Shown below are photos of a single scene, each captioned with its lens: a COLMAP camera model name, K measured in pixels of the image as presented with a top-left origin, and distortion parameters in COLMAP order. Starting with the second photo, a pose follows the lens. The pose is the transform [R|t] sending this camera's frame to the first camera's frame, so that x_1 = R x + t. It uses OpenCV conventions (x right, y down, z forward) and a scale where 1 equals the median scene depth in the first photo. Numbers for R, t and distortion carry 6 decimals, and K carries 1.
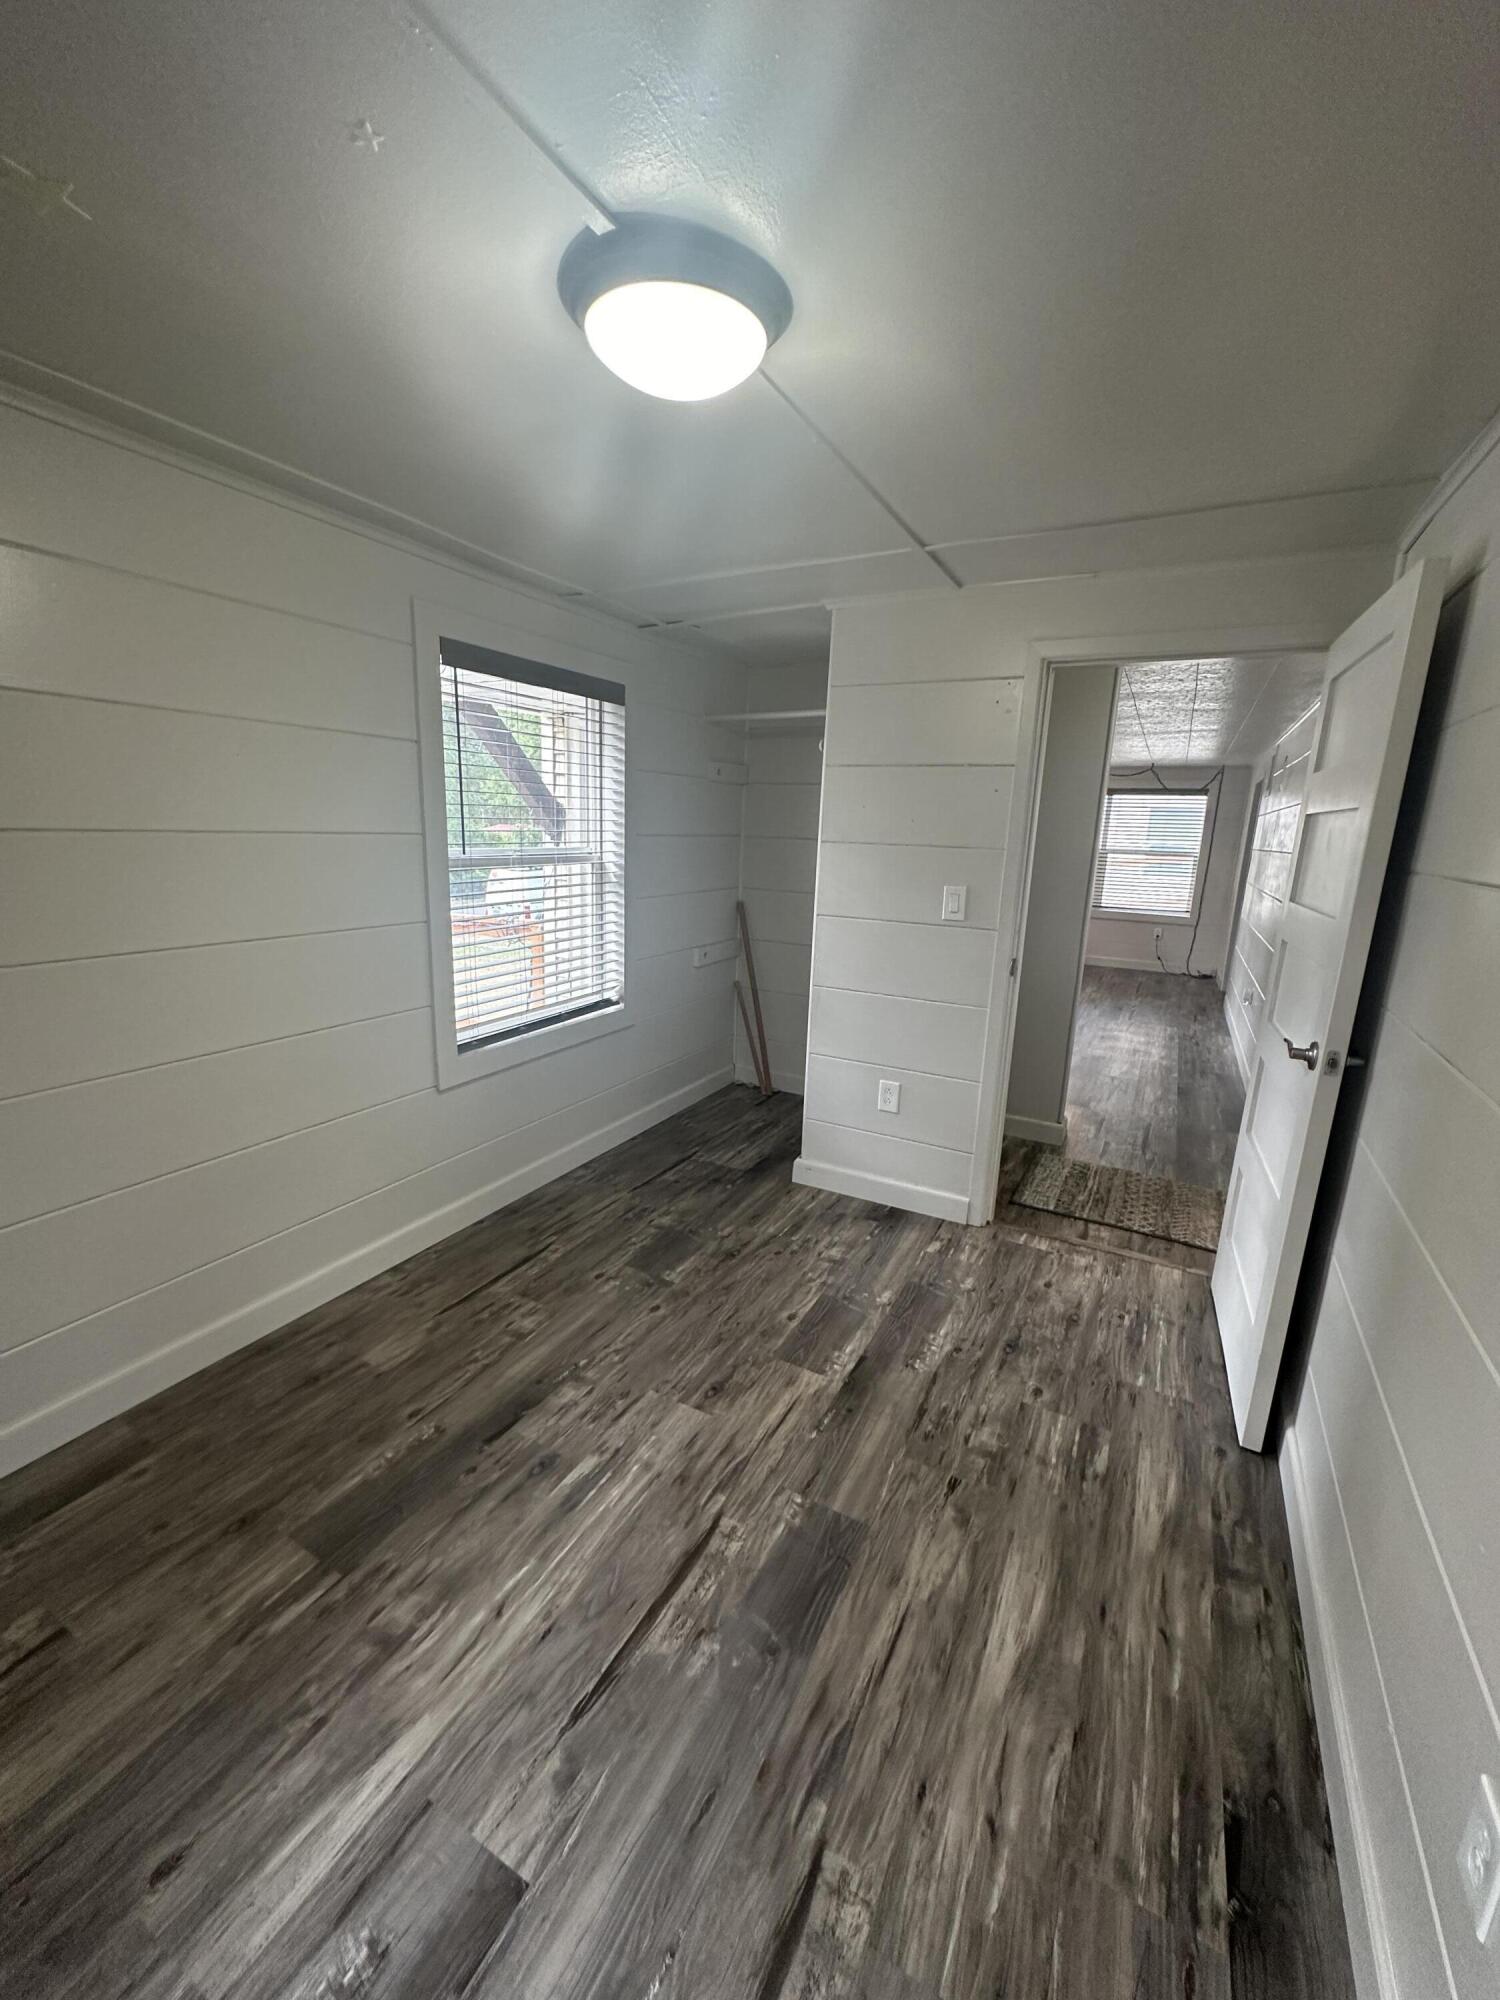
lens RADIAL K [[789.3, 0, 750.0], [0, 789.3, 1000.0], [0, 0, 1]] dist [0.000215, -0.000033]
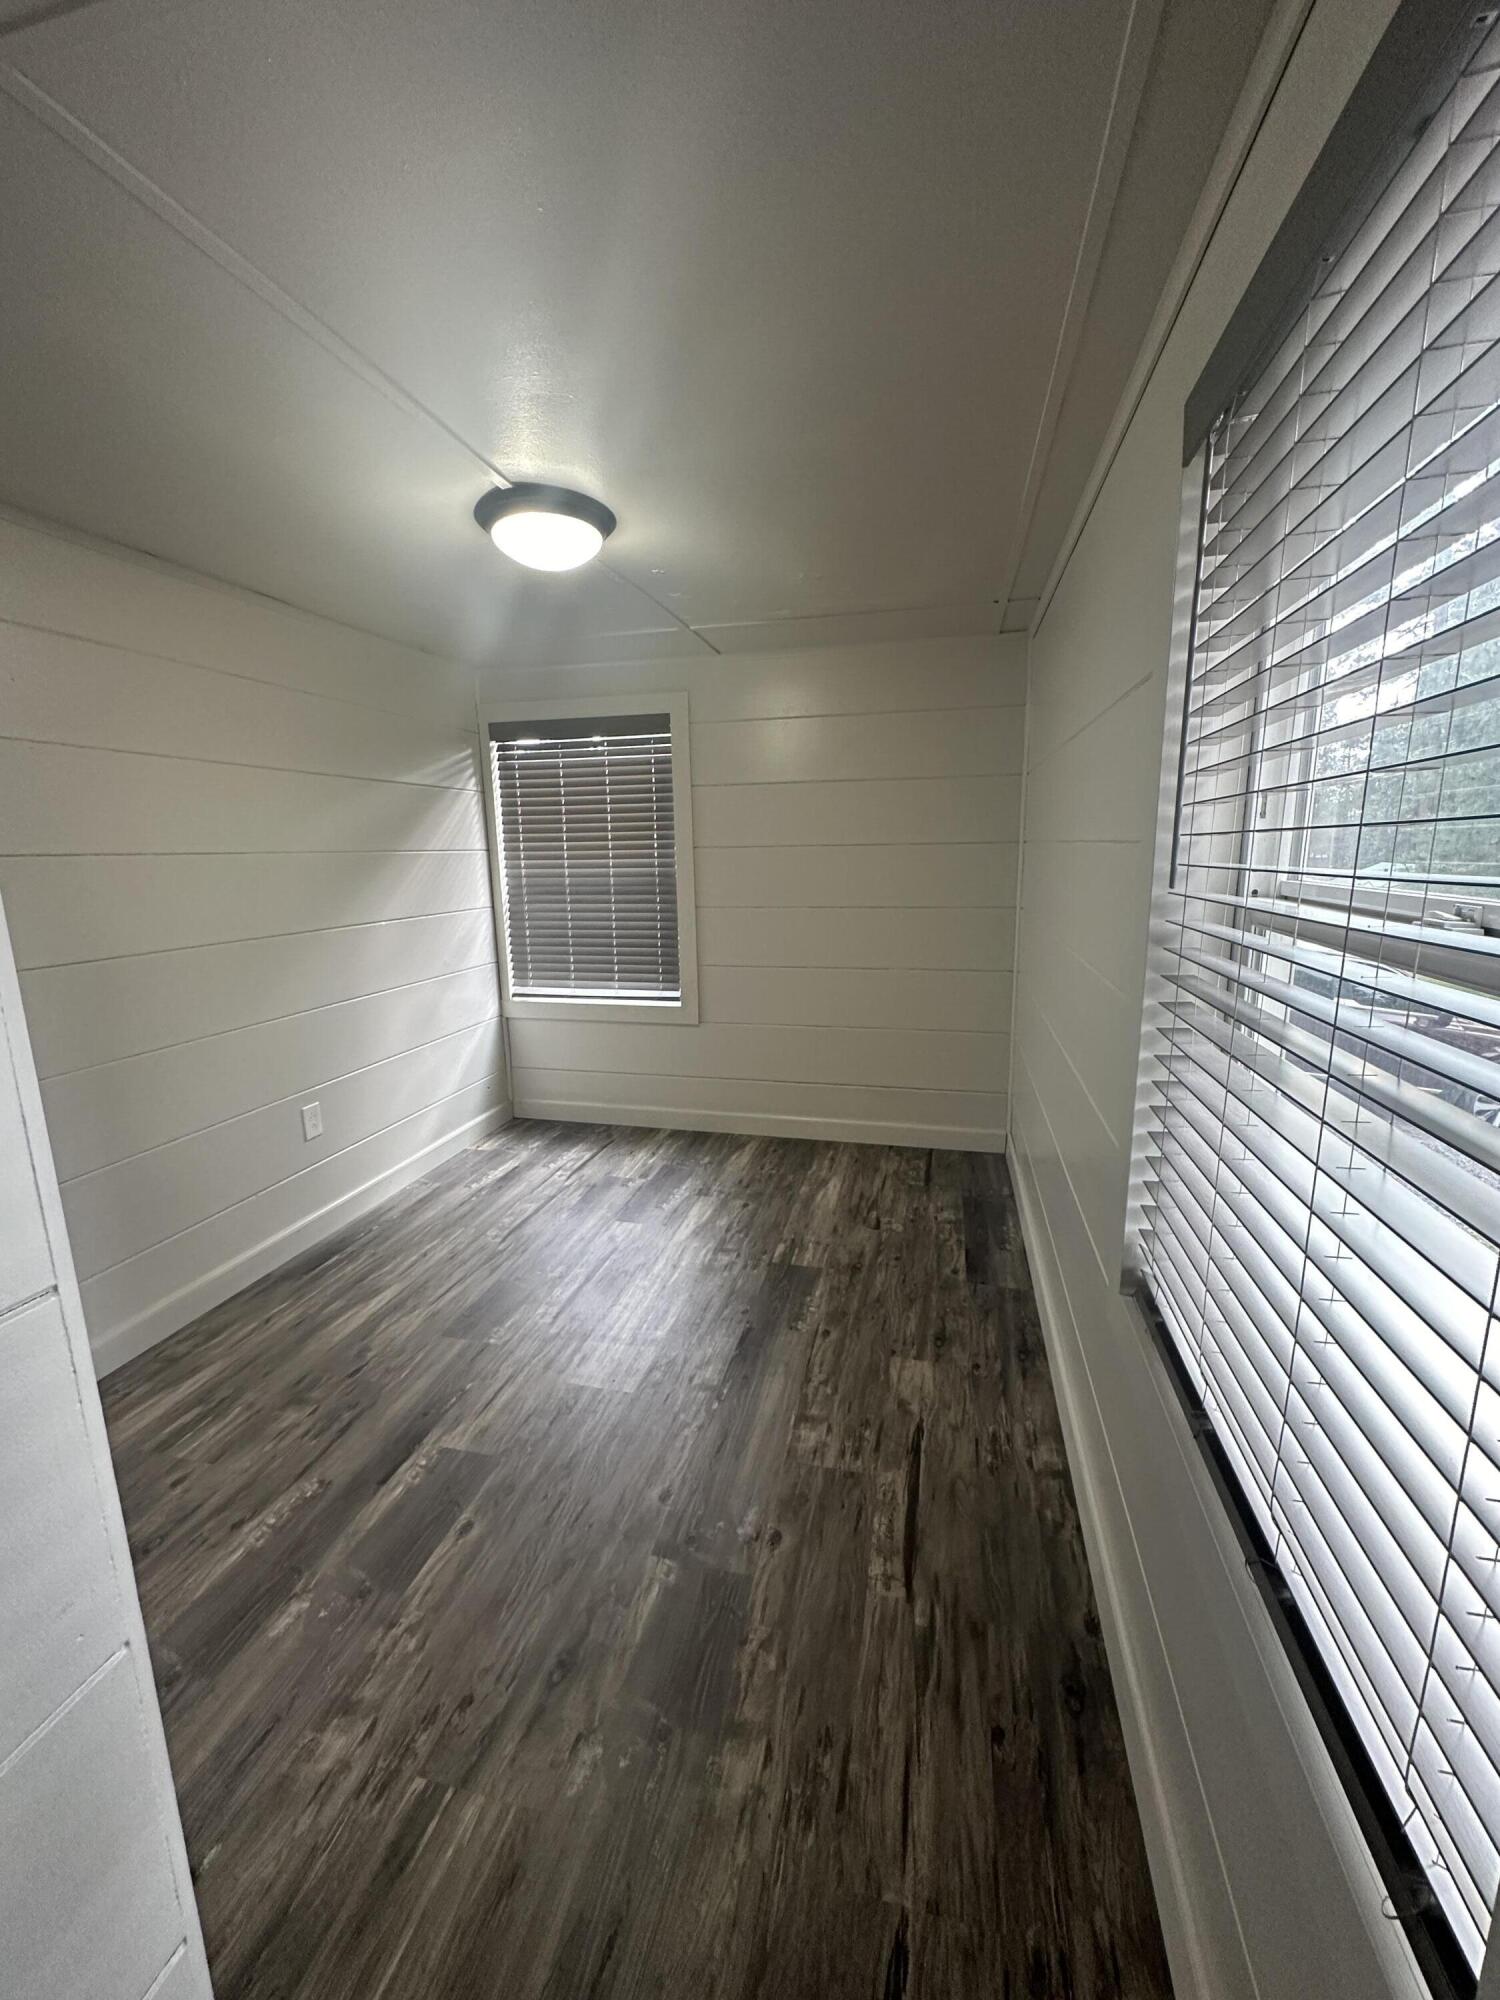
lens RADIAL K [[789.3, 0, 750.0], [0, 789.3, 1000.0], [0, 0, 1]] dist [0.000215, -0.000033]
pose [[-0.966233, 0.031954, -0.255680, -0.029918], [-0.071579, 0.919940, 0.385470, -0.357900], [0.247528, 0.390755, -0.886589, 1.727263]]
